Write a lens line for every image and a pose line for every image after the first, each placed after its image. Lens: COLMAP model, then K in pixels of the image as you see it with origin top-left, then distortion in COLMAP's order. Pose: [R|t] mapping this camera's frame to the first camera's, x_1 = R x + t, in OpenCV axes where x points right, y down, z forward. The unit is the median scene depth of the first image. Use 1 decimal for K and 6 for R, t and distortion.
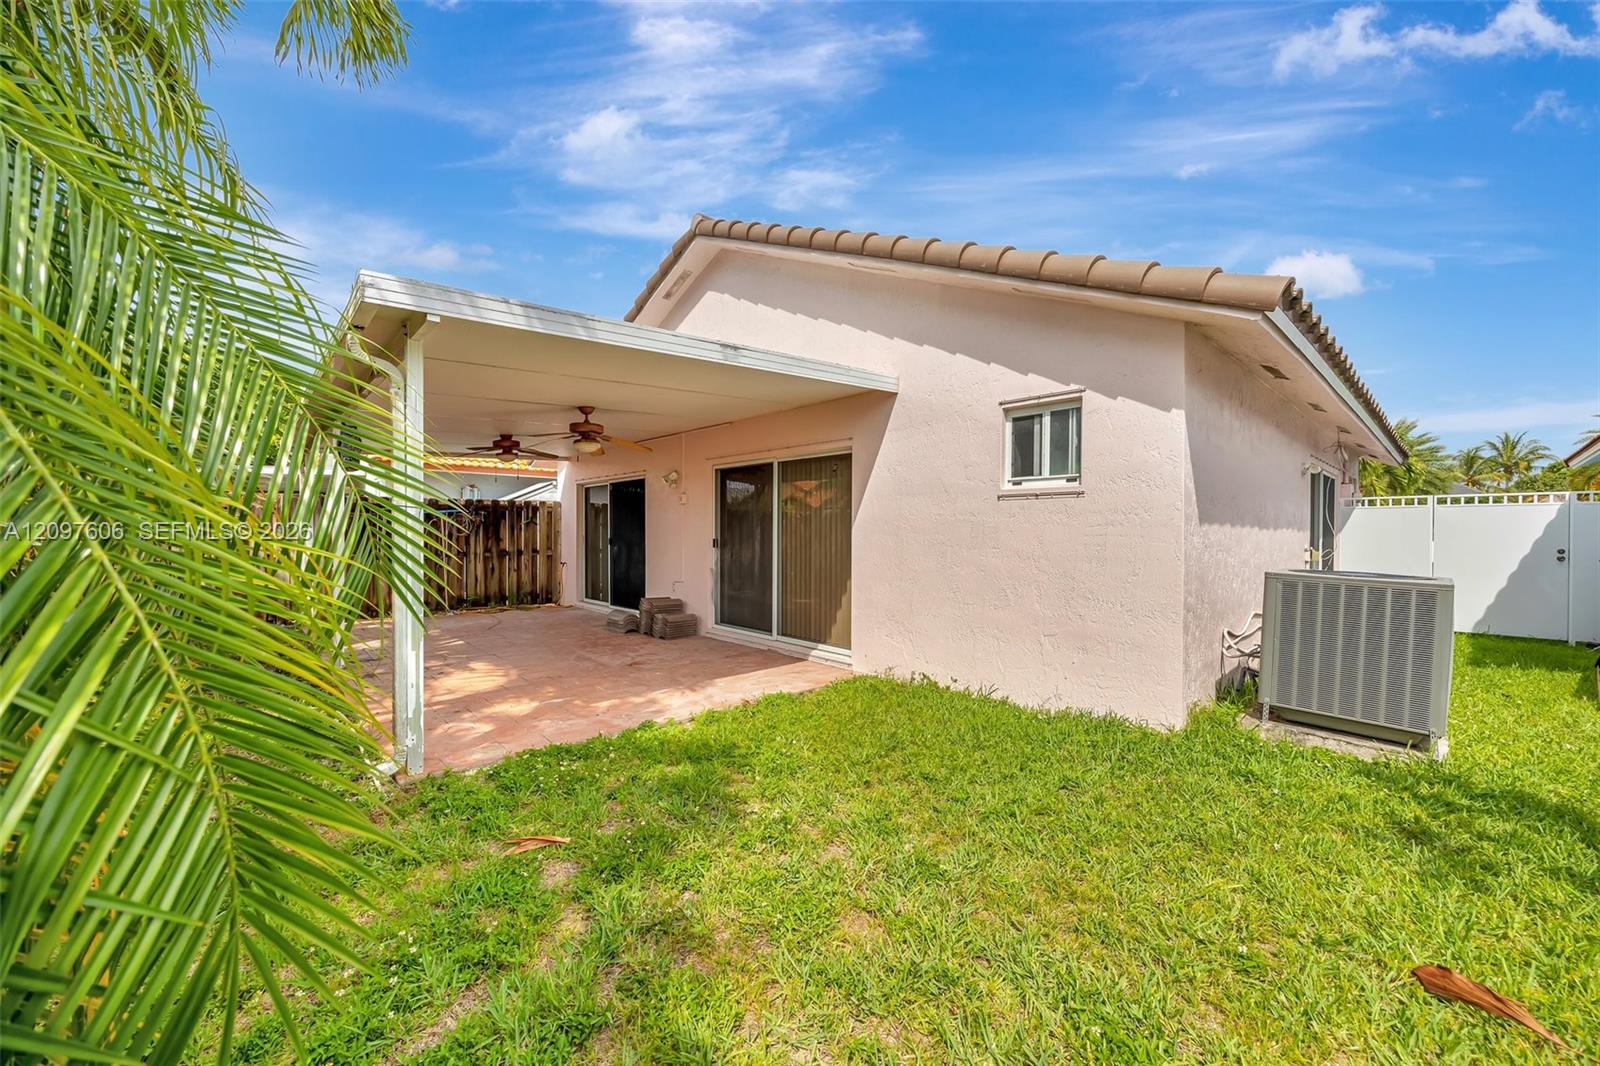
lens RADIAL K [[620.7, 0, 800.0], [0, 620.7, 533.0], [0, 0, 1]] dist [-0.002897, -0.000049]
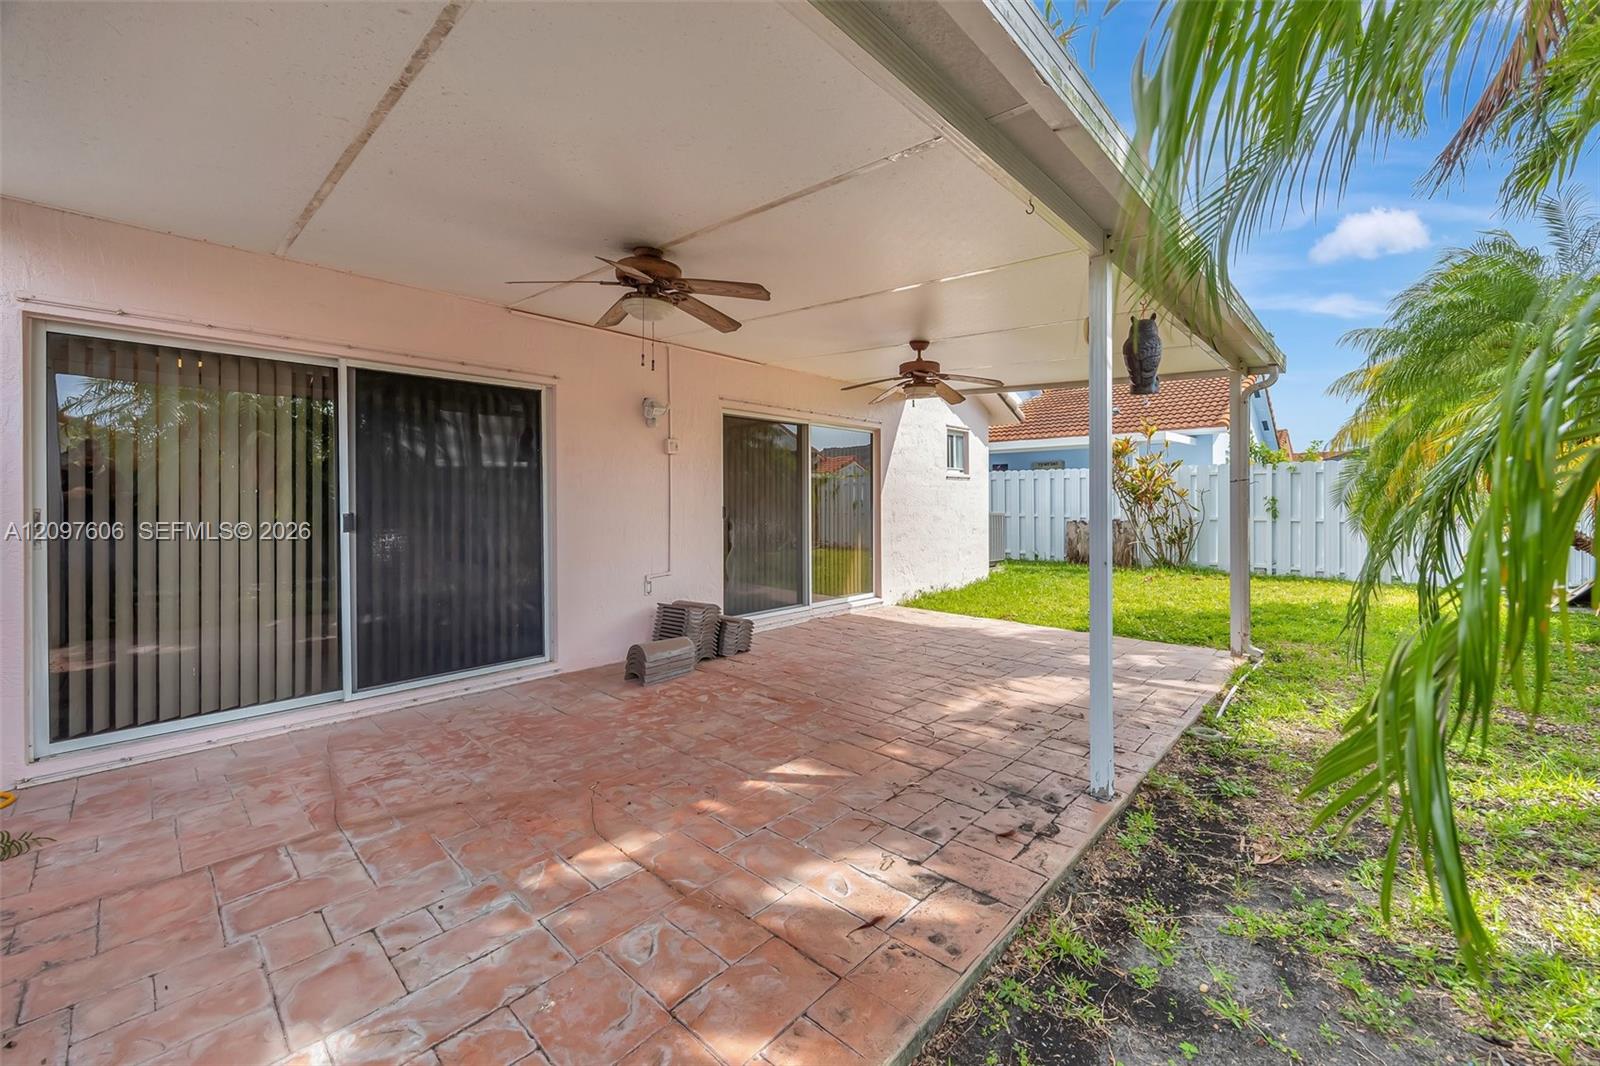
lens RADIAL K [[647.9, 0, 817.5], [0, 647.9, 499.0], [0, 0, 1]] dist [-0.001292, 0.000052]
pose [[-0.112191, -0.002202, 0.993684, -1.291488], [0.002416, 0.999994, 0.002489, -0.001510], [-0.993684, 0.002680, -0.112185, 1.362300]]
